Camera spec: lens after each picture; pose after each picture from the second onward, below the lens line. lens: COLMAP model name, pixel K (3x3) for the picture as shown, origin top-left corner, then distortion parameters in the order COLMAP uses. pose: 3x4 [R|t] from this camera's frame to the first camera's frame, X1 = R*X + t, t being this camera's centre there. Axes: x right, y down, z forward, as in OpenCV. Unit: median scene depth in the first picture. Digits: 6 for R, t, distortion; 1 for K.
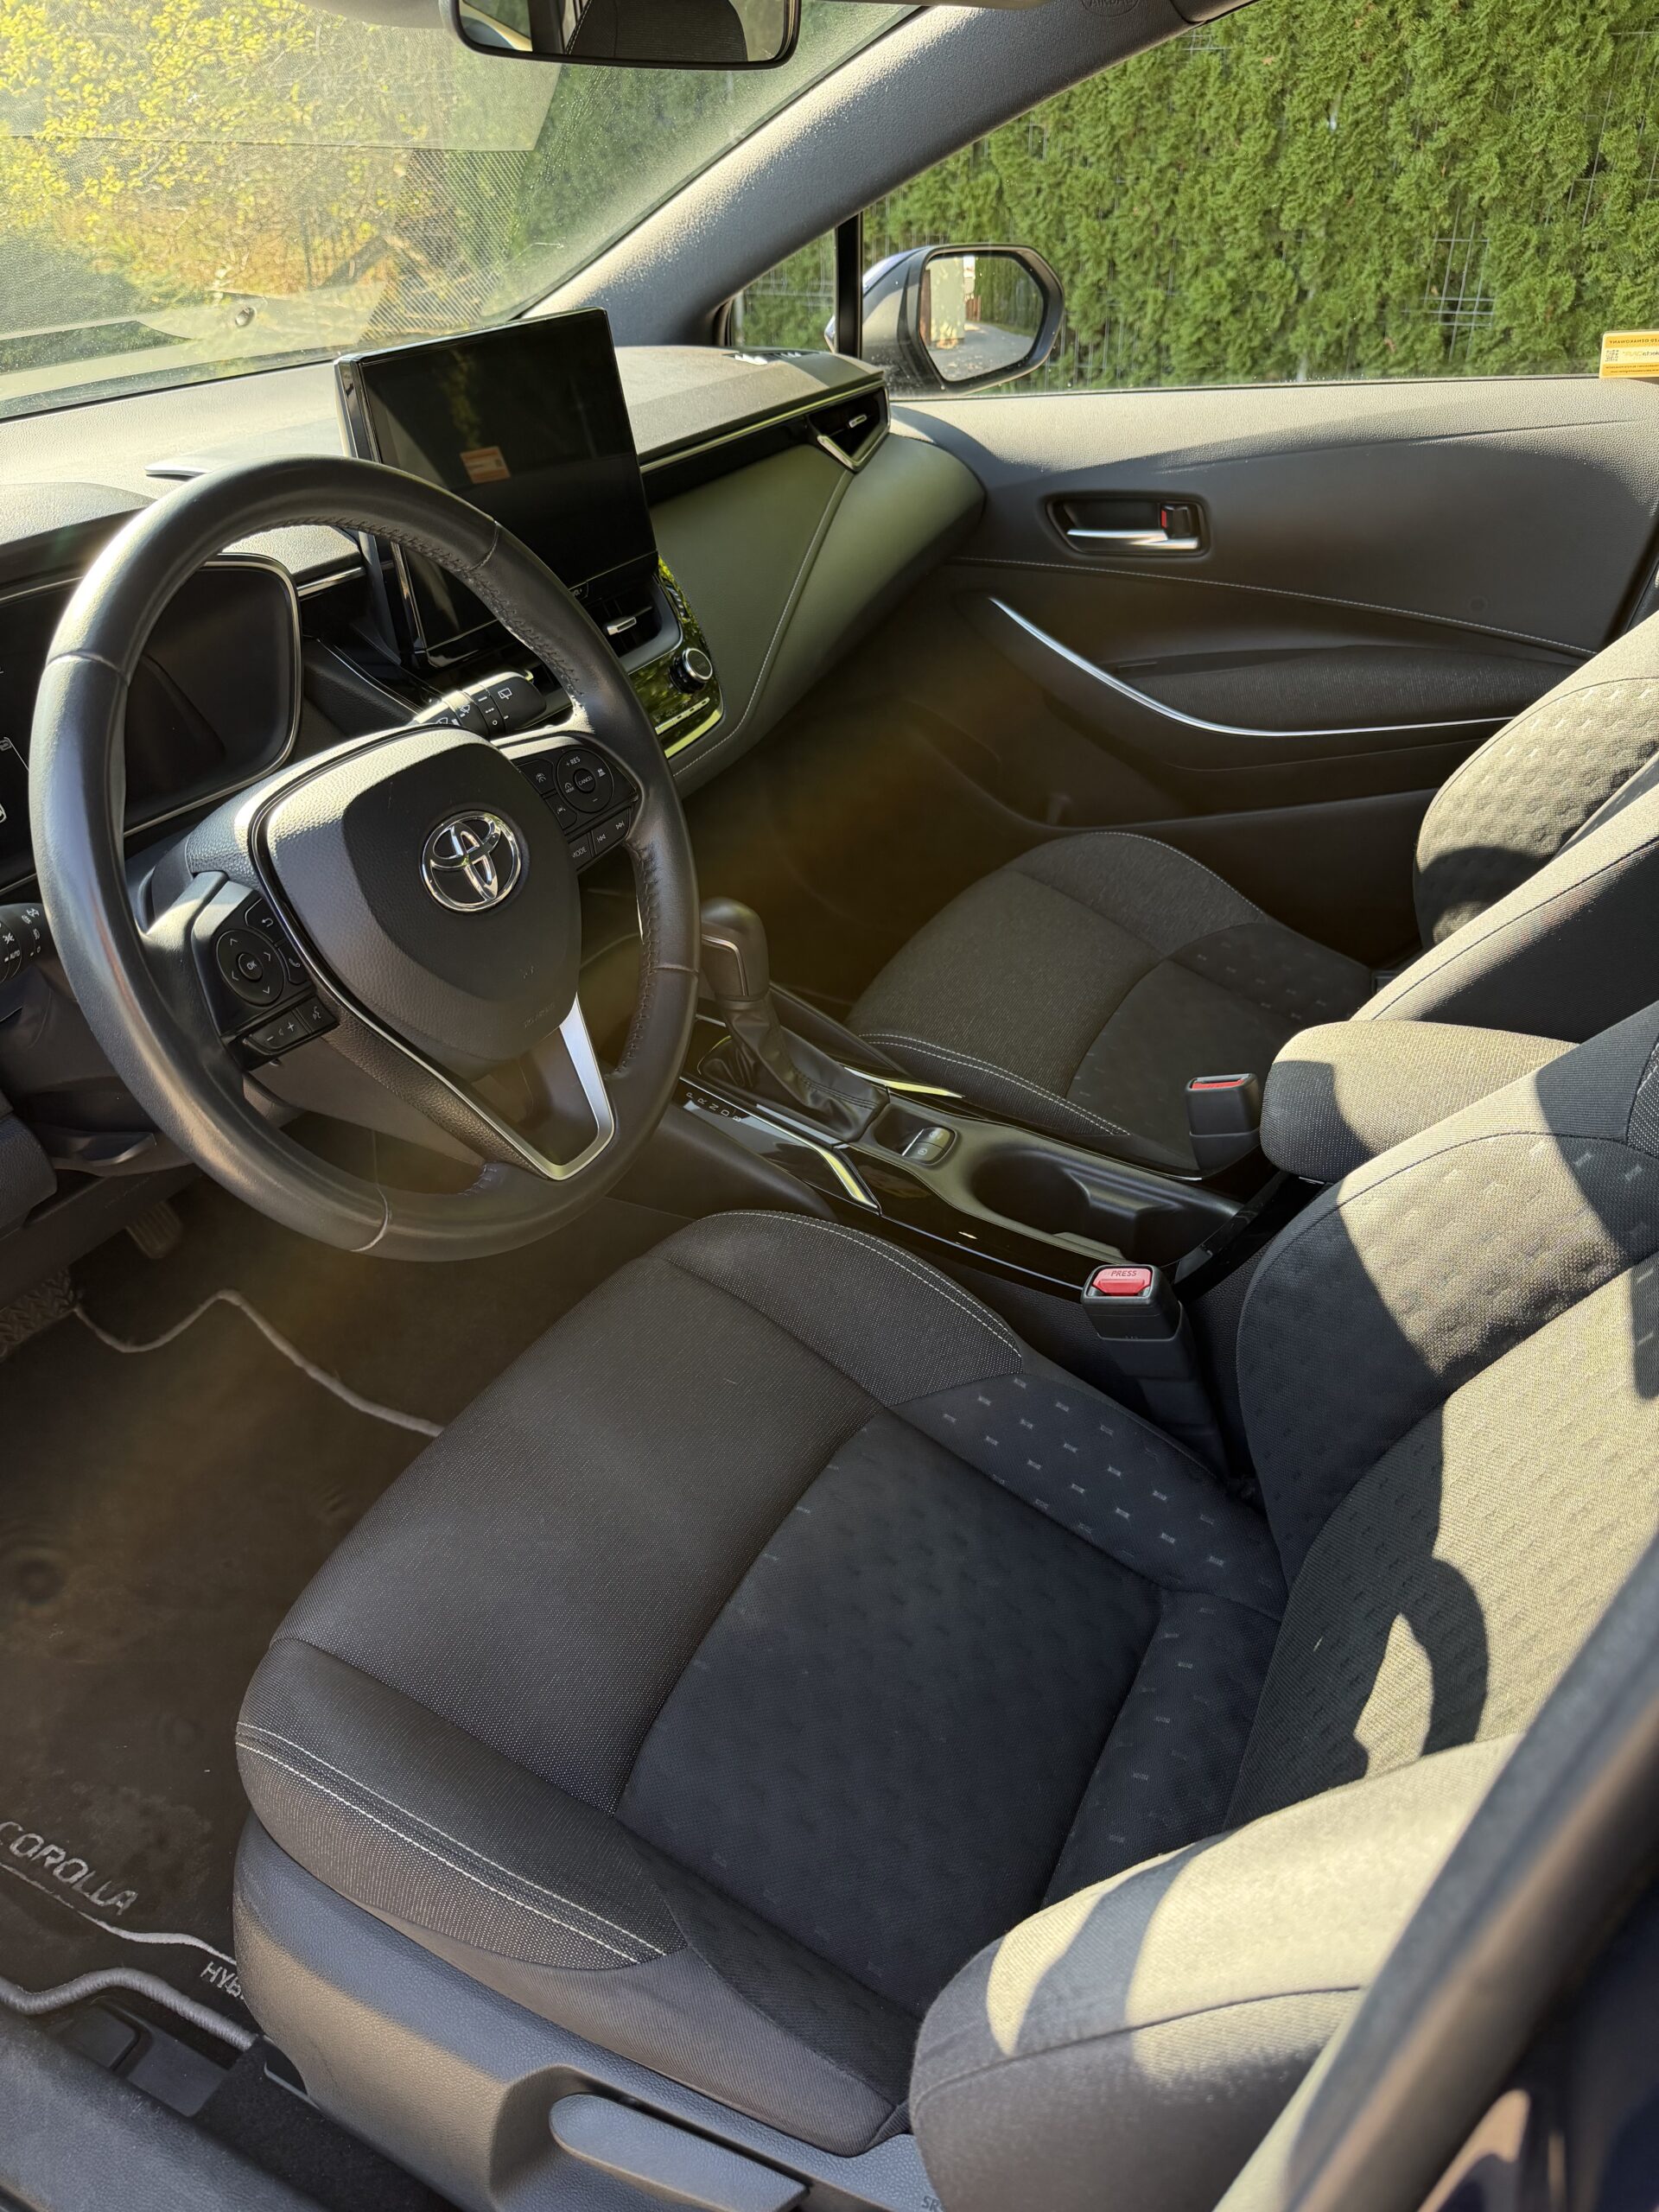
lens RADIAL K [[1552.3, 0, 840.2], [0, 1552.3, 1090.0], [0, 0, 1]] dist [0.021458, -0.031366]
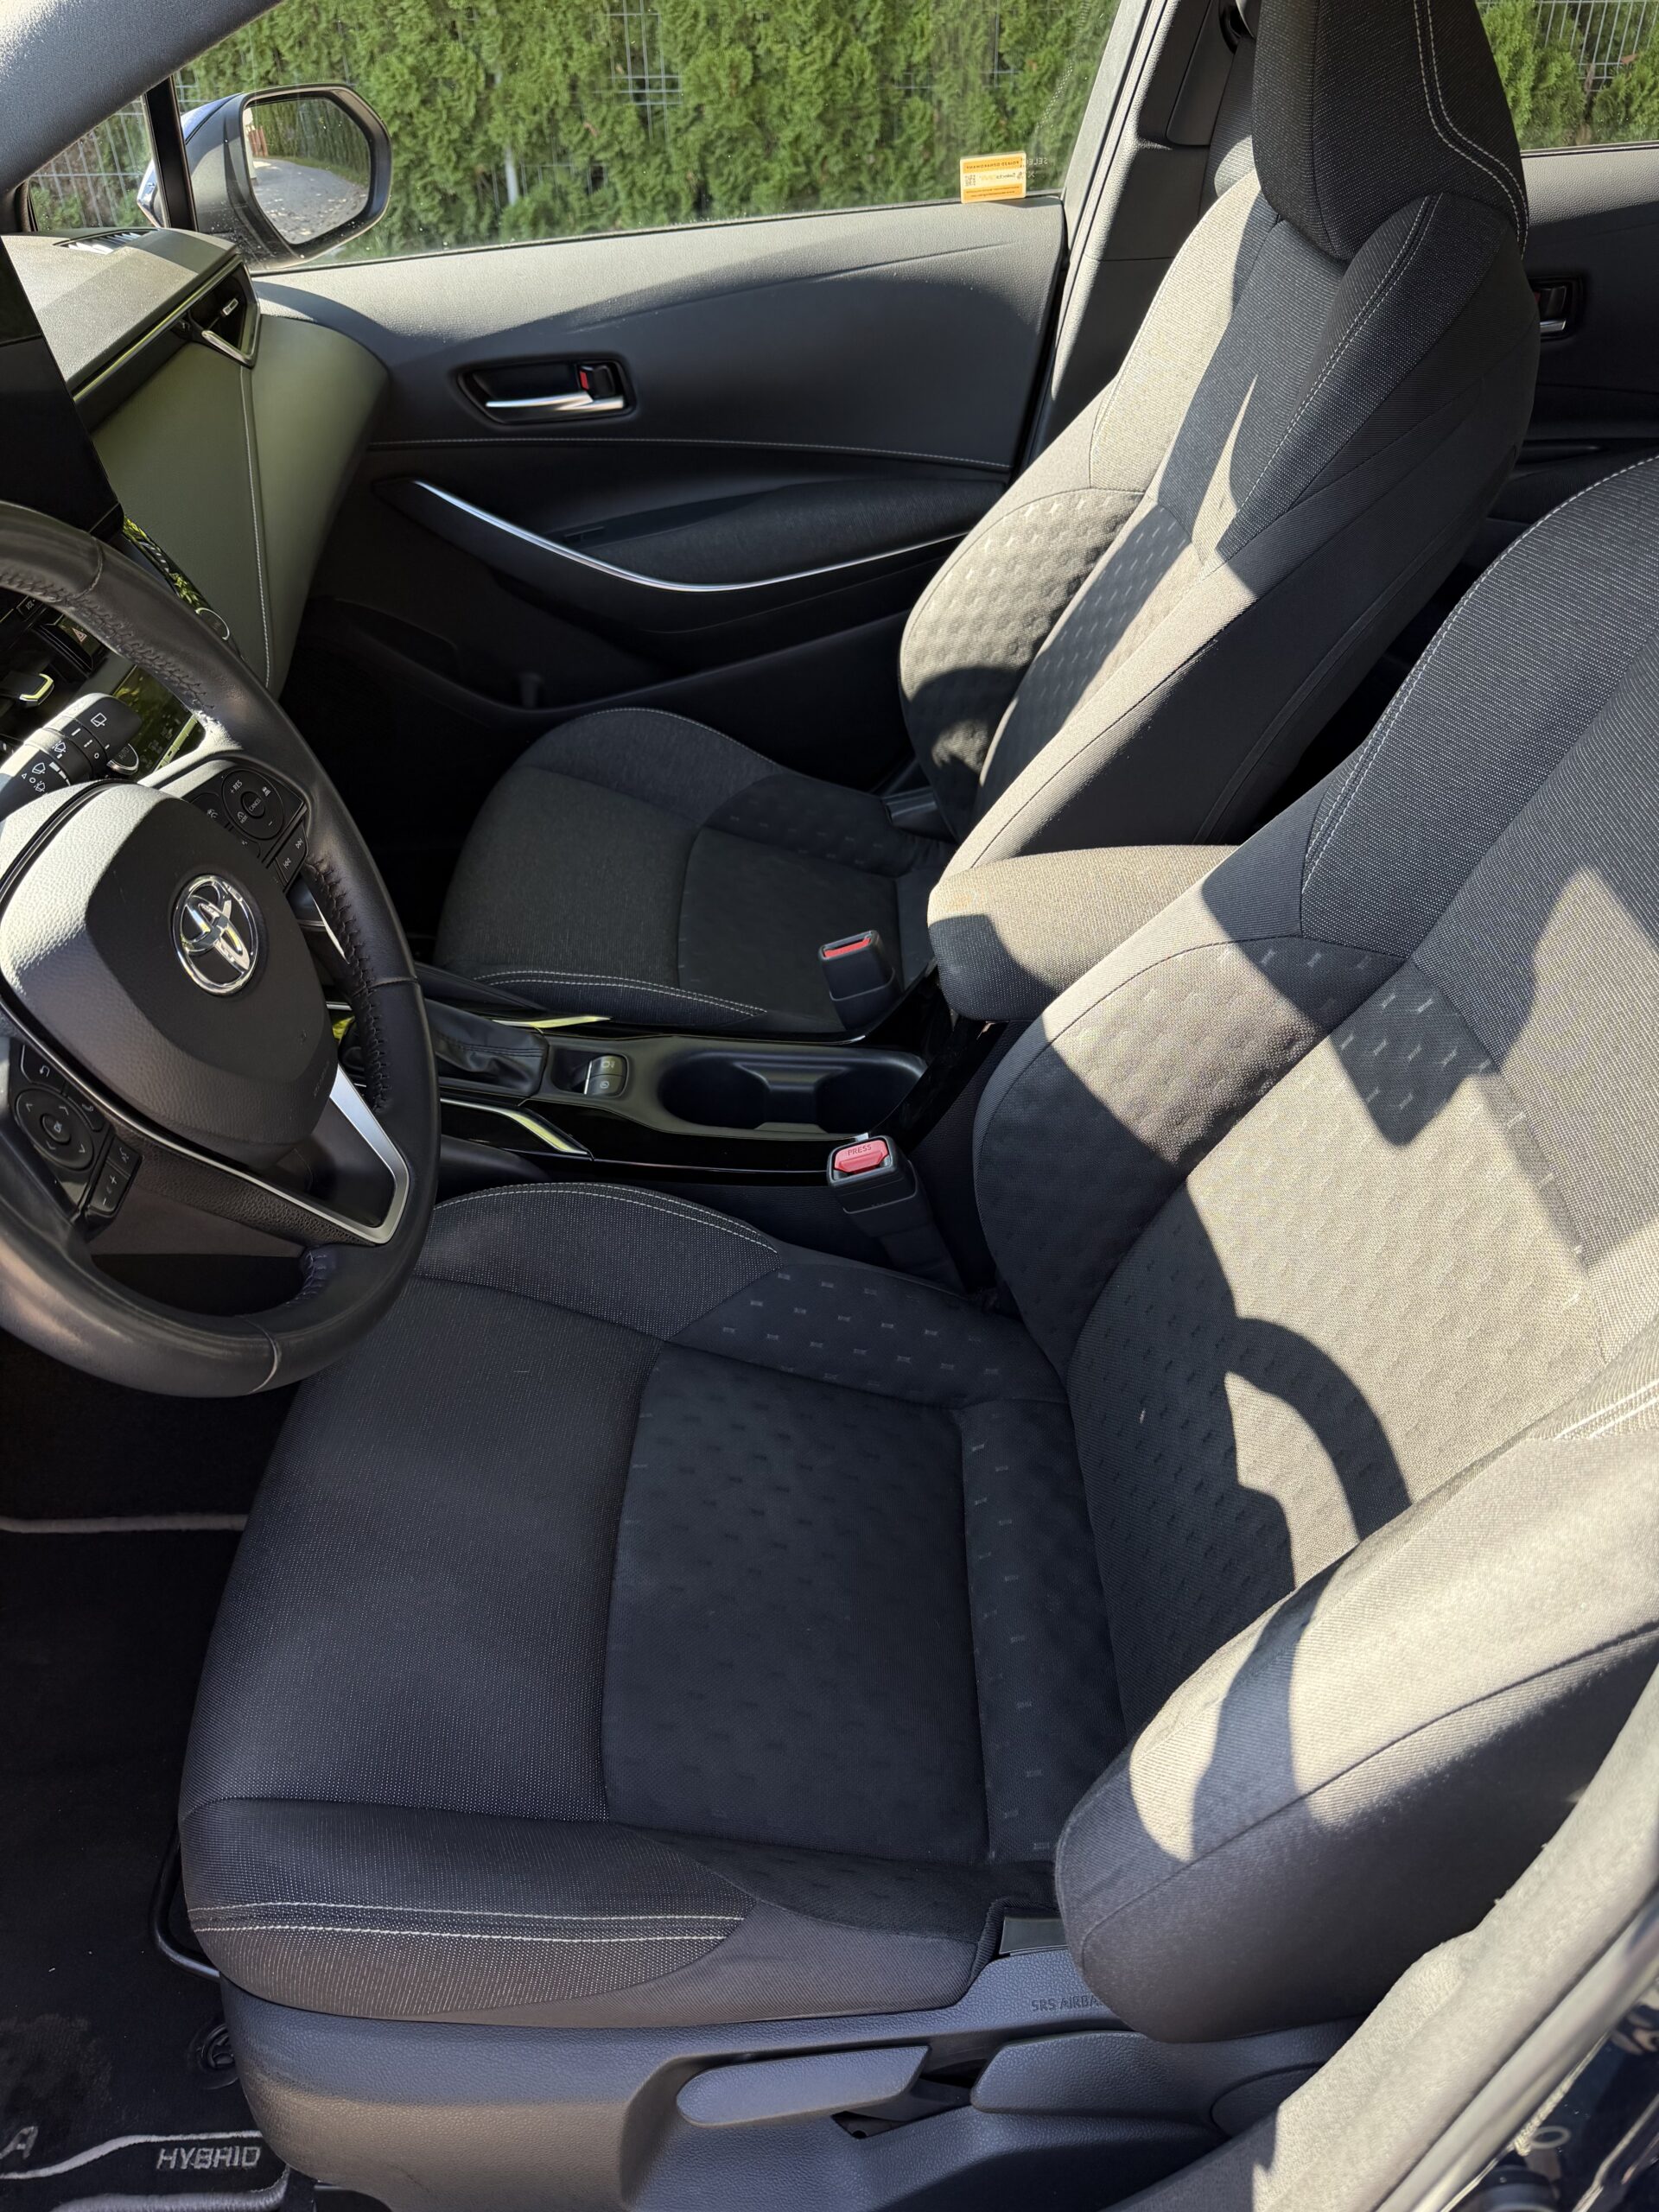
lens RADIAL K [[1552.3, 0, 820.9], [0, 1552.3, 1093.7], [0, 0, 1]] dist [0.021458, -0.031366]
pose [[0.897710, -0.271865, 0.346709, -0.115457], [0.232321, 0.960721, 0.151798, -0.050017], [-0.374359, -0.055723, 0.925608, 0.016496]]
